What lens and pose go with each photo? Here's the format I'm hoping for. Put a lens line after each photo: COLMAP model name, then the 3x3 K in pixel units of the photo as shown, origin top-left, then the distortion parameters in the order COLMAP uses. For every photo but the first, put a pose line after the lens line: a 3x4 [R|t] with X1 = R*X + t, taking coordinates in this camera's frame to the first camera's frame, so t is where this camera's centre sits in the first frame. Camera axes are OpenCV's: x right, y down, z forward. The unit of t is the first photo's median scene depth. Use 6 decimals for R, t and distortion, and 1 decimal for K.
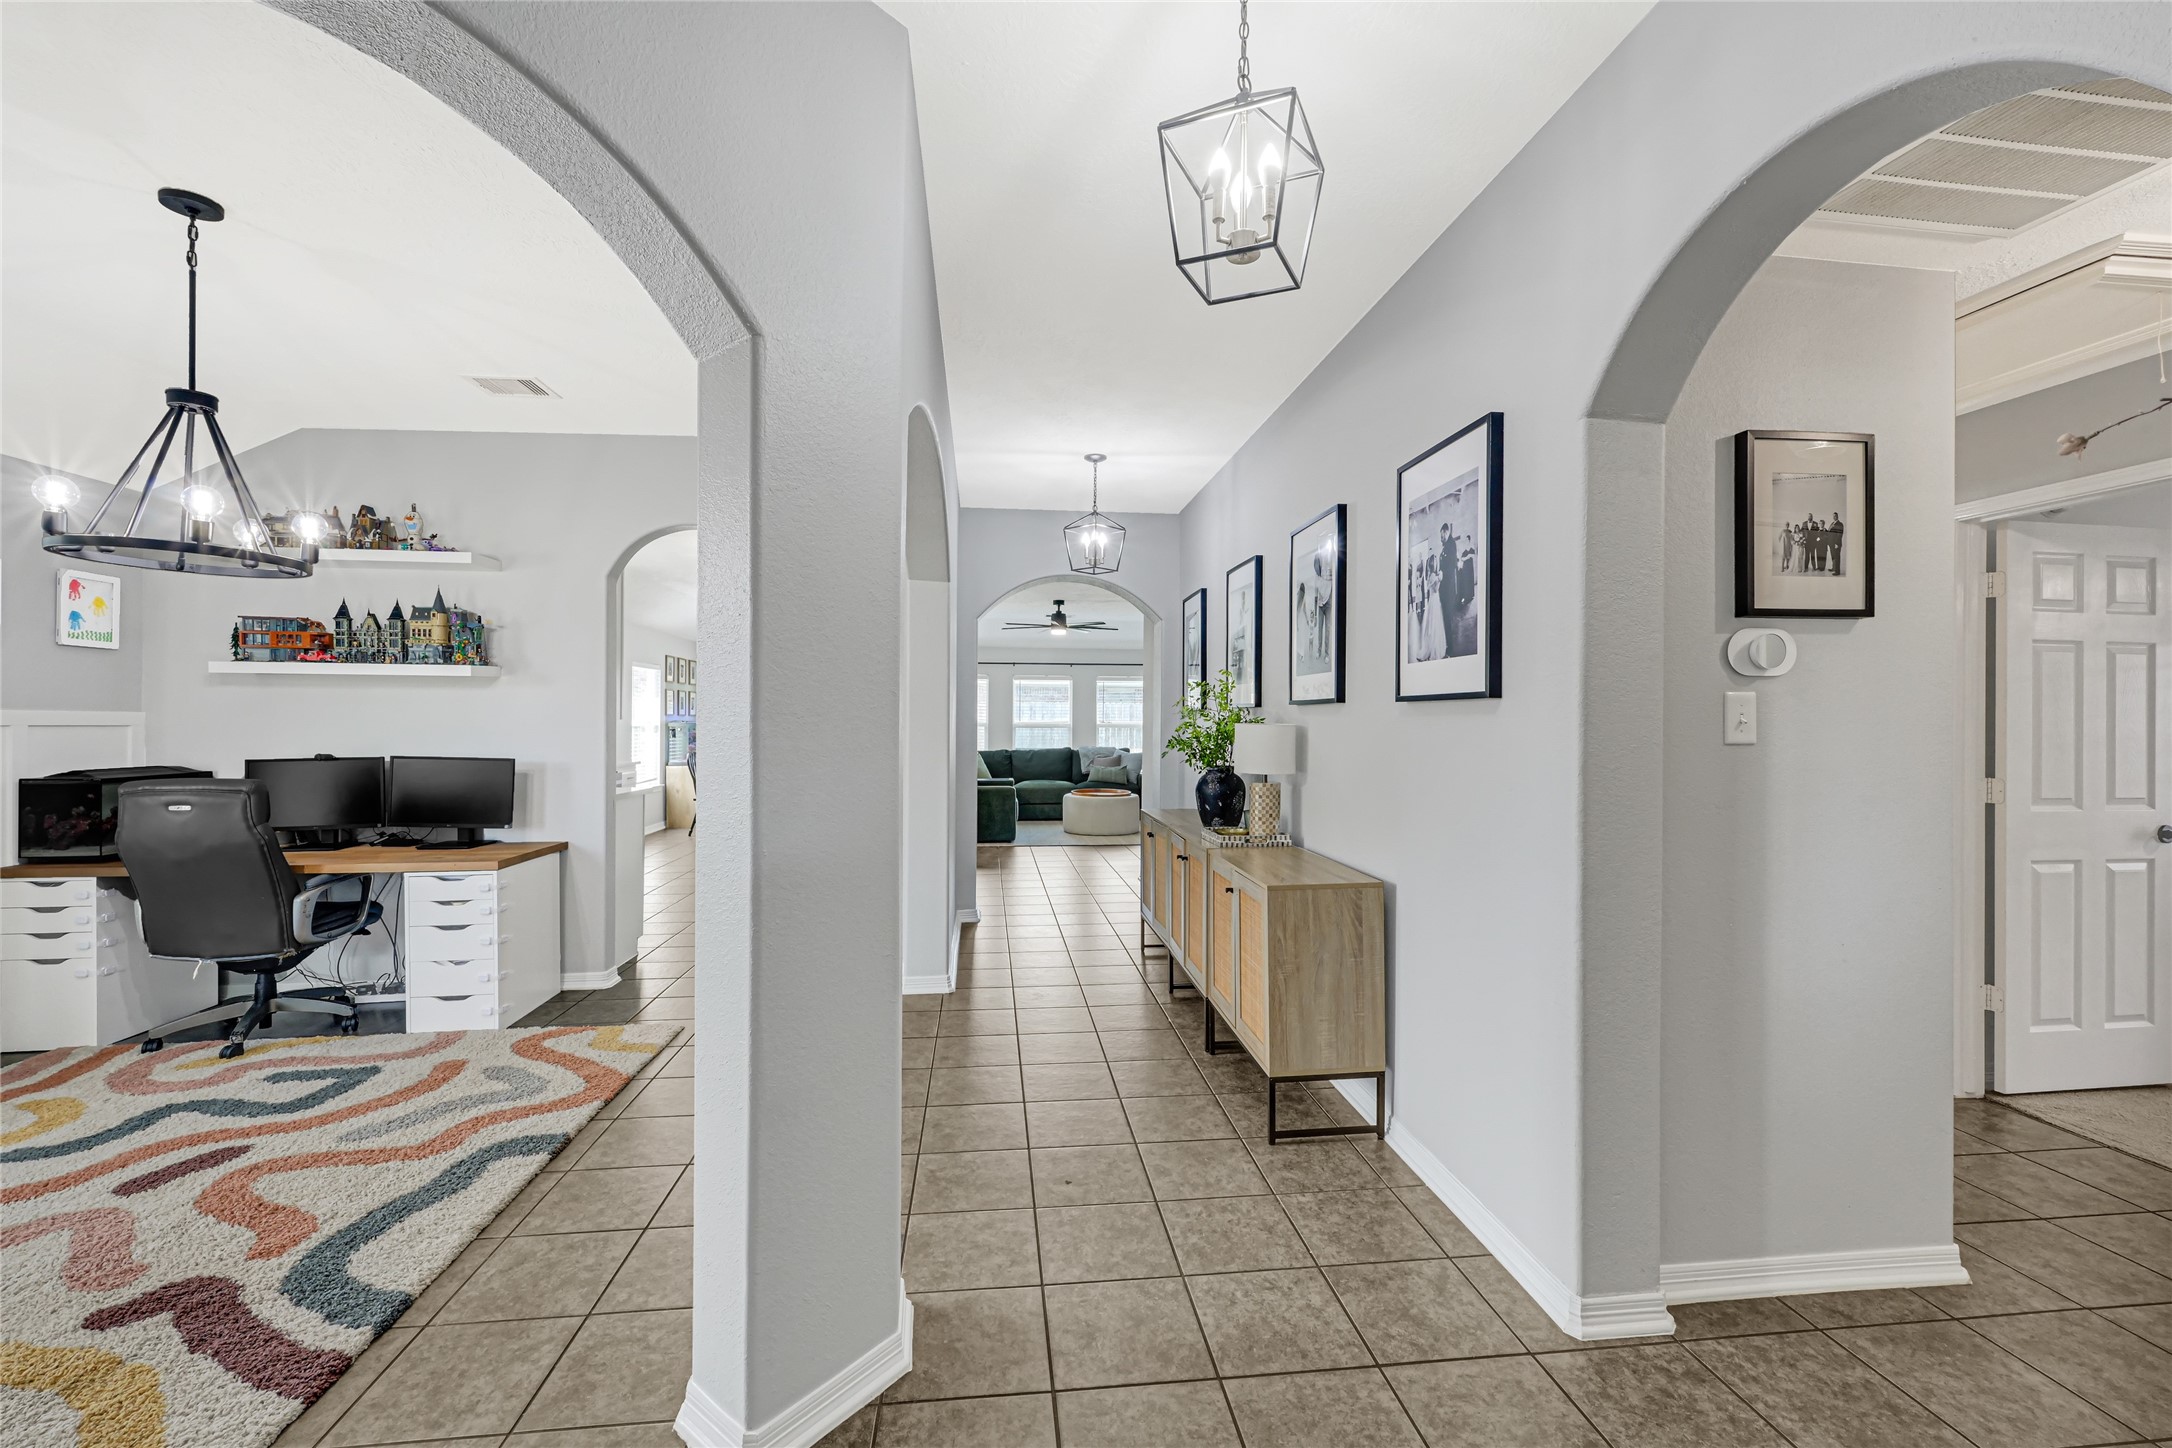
lens RADIAL K [[884.9, 0, 1093.7], [0, 884.9, 720.1], [0, 0, 1]] dist [0.000170, -0.000064]
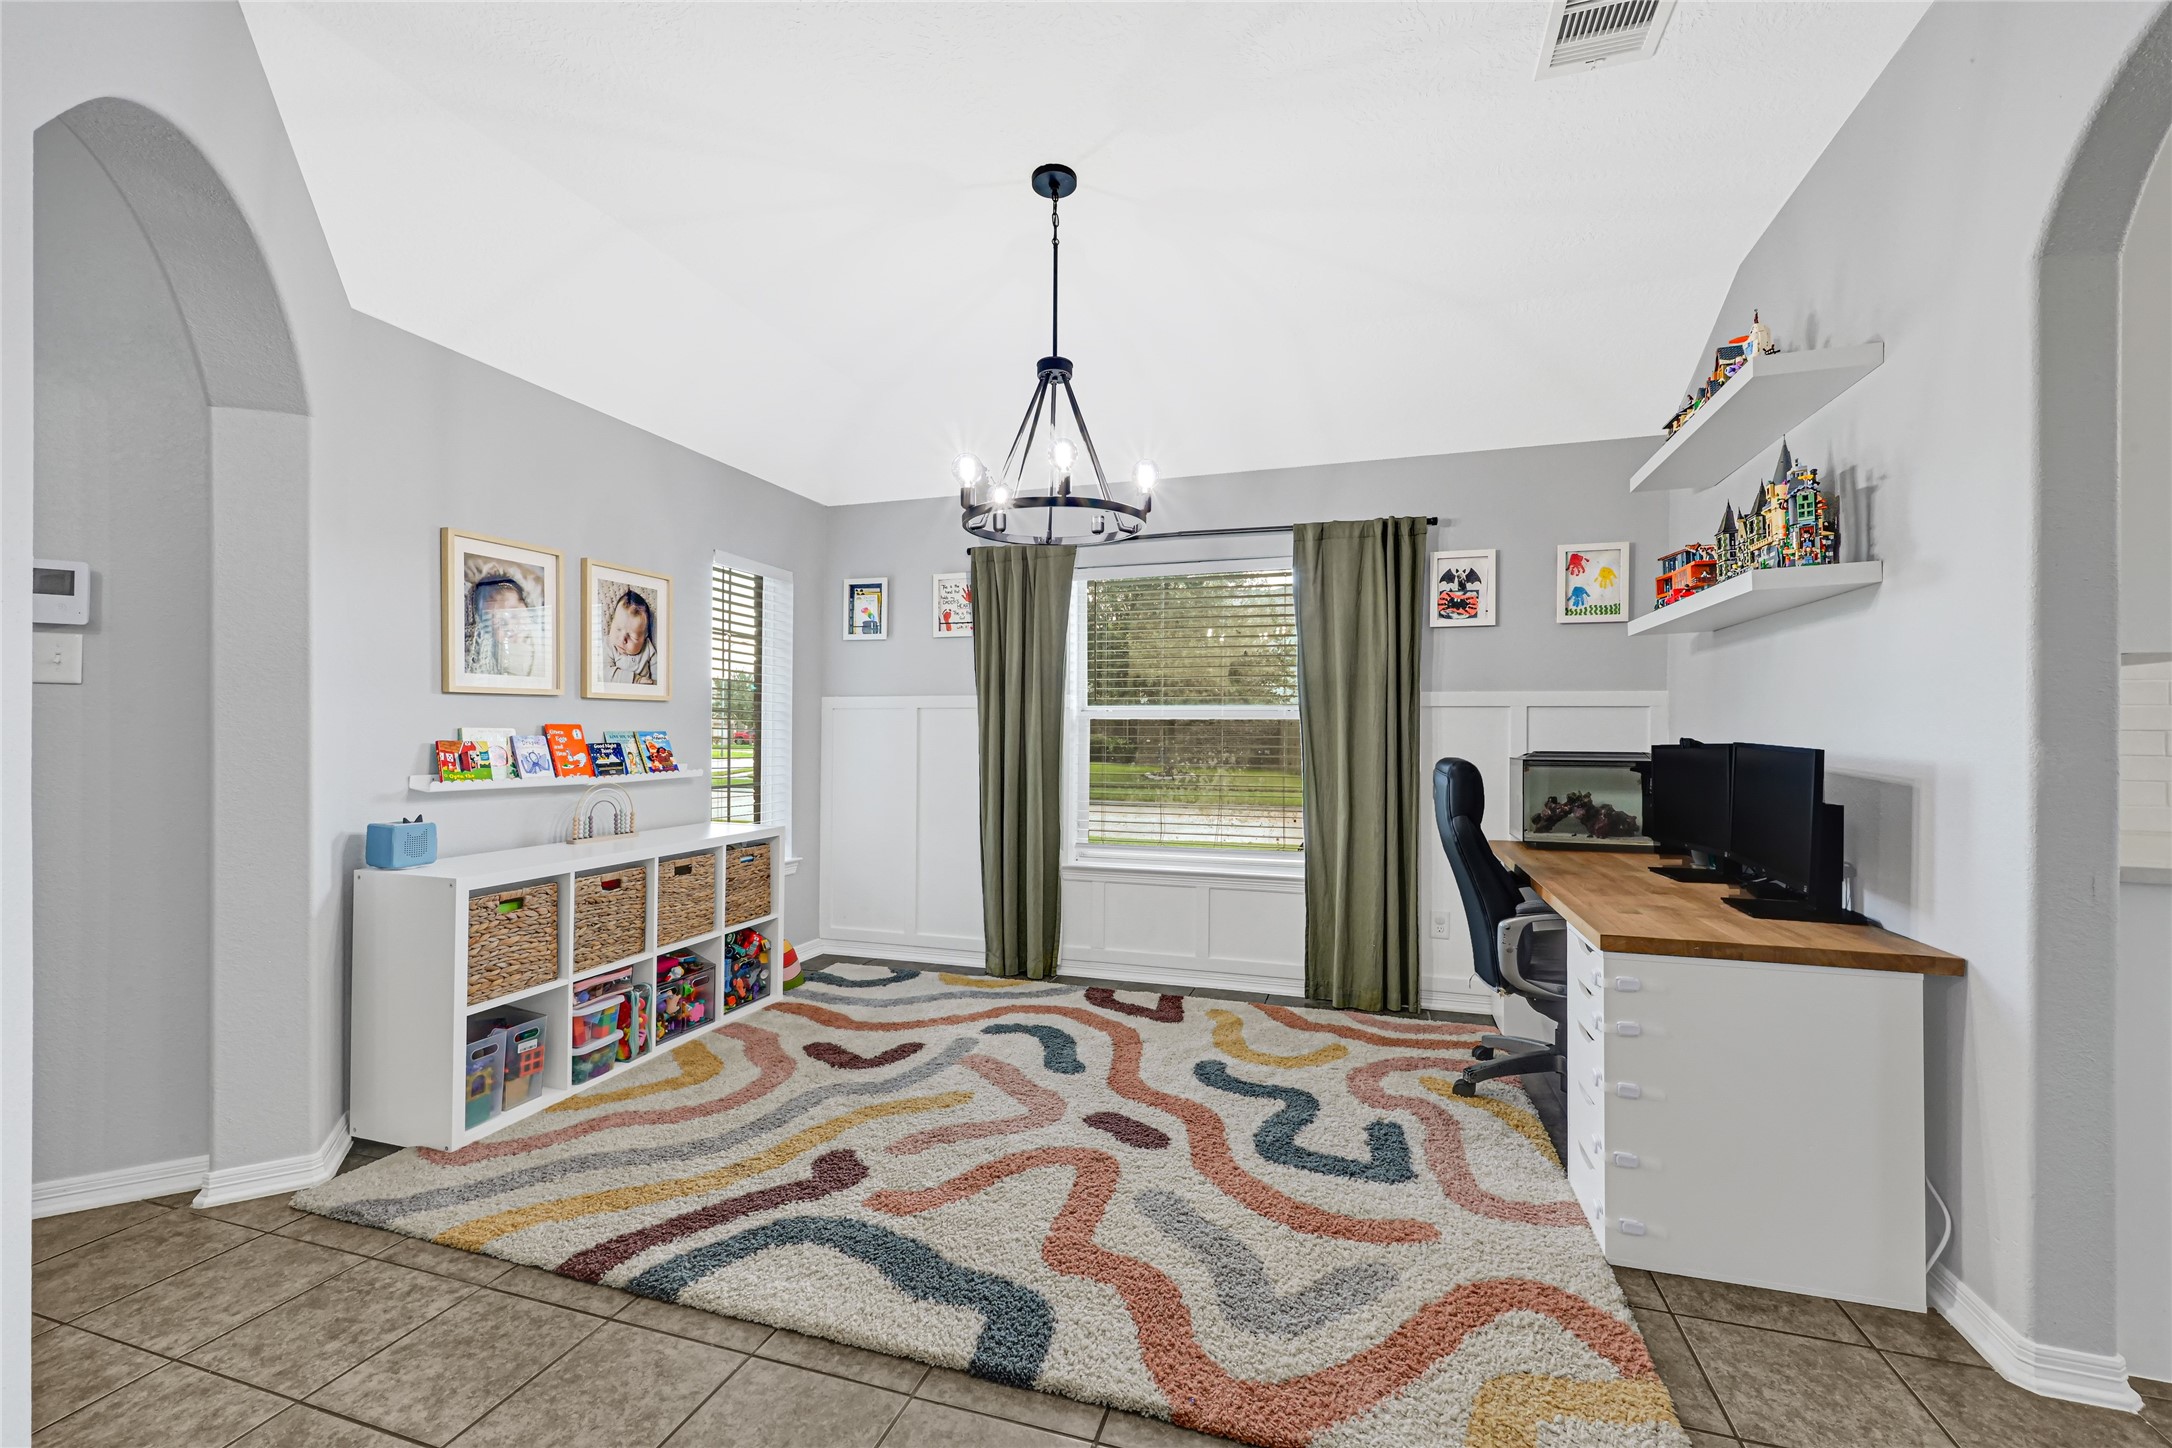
lens RADIAL K [[884.9, 0, 1086.6], [0, 884.9, 727.1], [0, 0, 1]] dist [0.000170, -0.000064]
pose [[-0.414110, -0.014043, -0.910118, -0.084868], [-0.007696, 0.999899, -0.011926, 0.058852], [0.910194, 0.002065, -0.414177, 1.221146]]
